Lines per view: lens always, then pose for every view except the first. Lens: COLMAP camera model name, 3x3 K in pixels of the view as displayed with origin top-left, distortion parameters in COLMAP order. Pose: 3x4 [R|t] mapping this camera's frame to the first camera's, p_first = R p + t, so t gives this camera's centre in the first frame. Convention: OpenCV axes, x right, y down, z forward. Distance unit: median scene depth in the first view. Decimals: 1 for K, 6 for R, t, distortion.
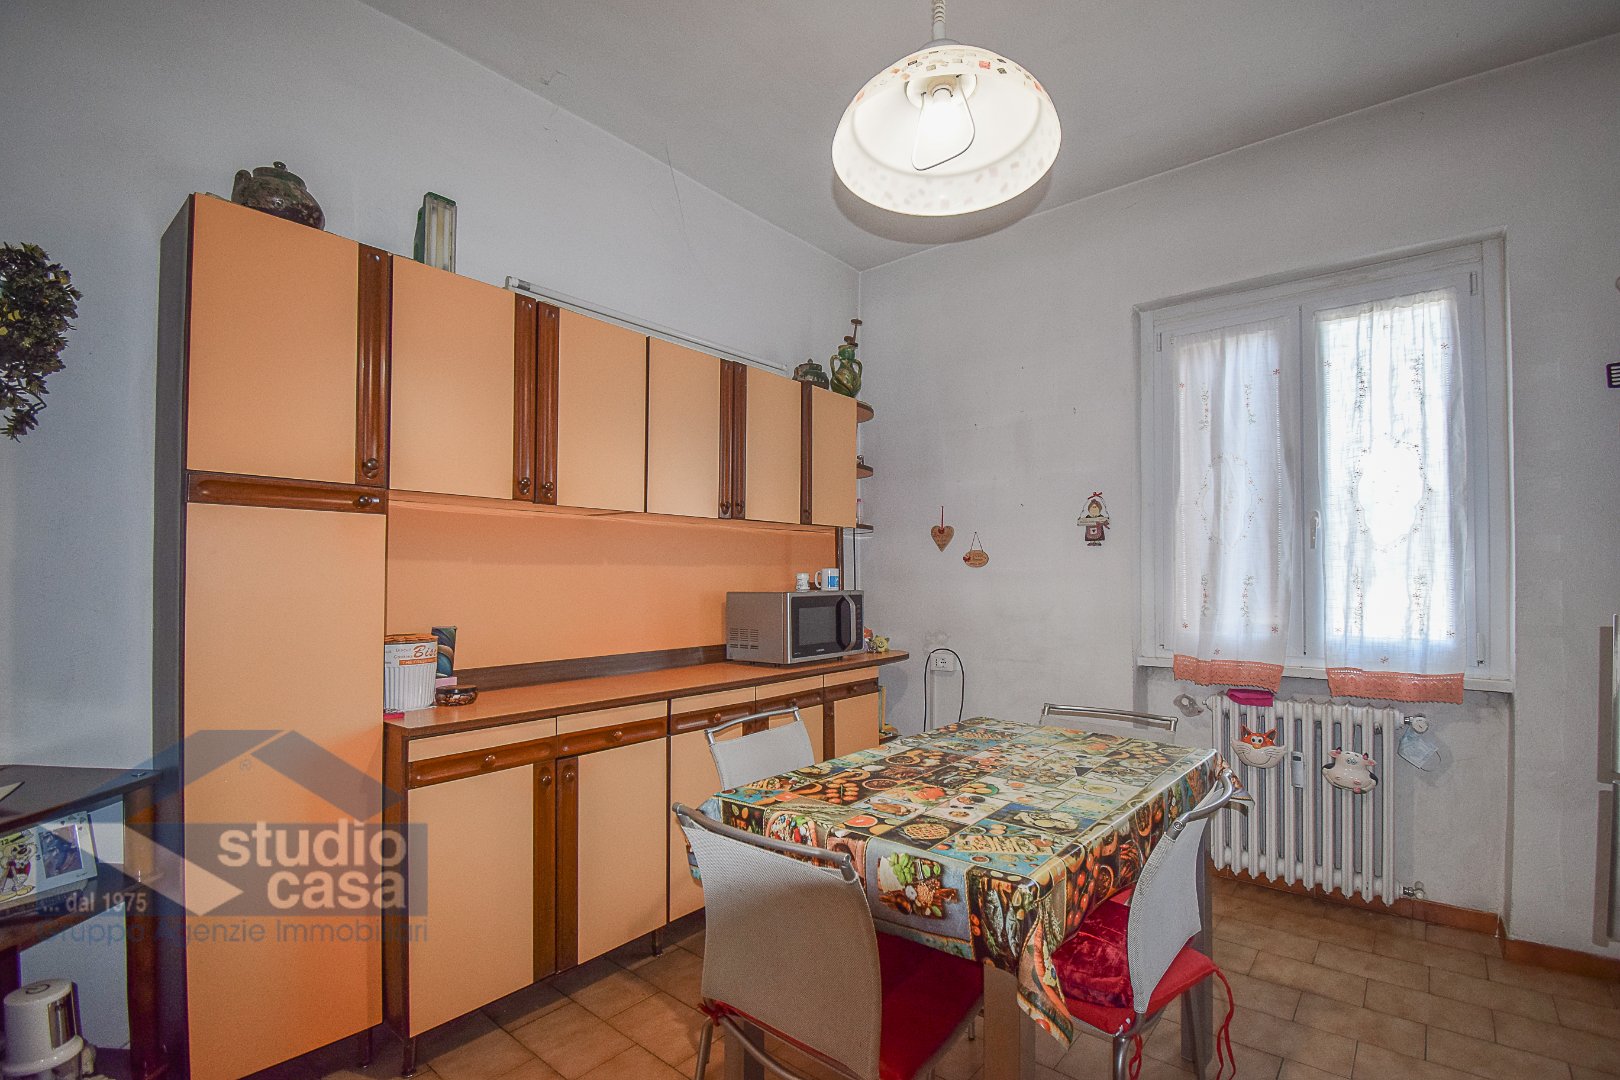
lens RADIAL K [[753.0, 0, 814.3], [0, 753.0, 543.3], [0, 0, 1]] dist [0.017939, -0.026200]
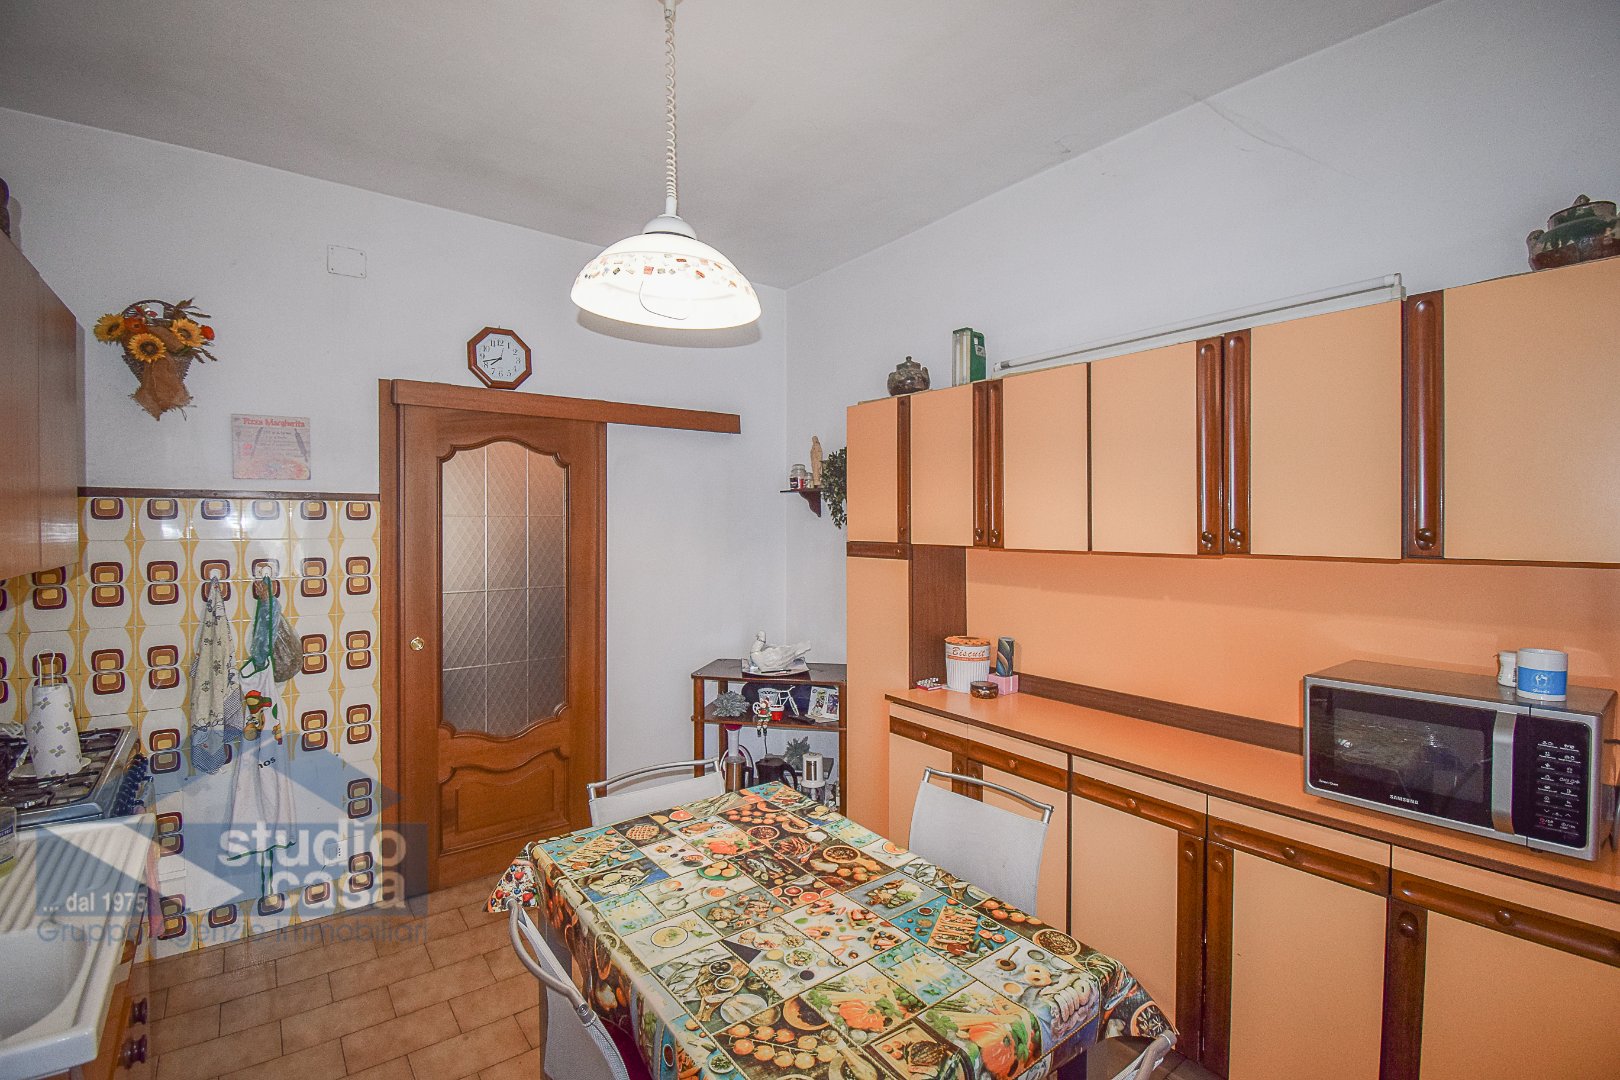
lens RADIAL K [[672.3, 0, 774.1], [0, 672.3, 536.2], [0, 0, 1]] dist [0.016588, -0.015876]
pose [[-0.237284, 0.008260, -0.971405, 0.909663], [0.048396, 0.998823, -0.003329, -0.101301], [0.970234, -0.047803, -0.237405, 1.099504]]
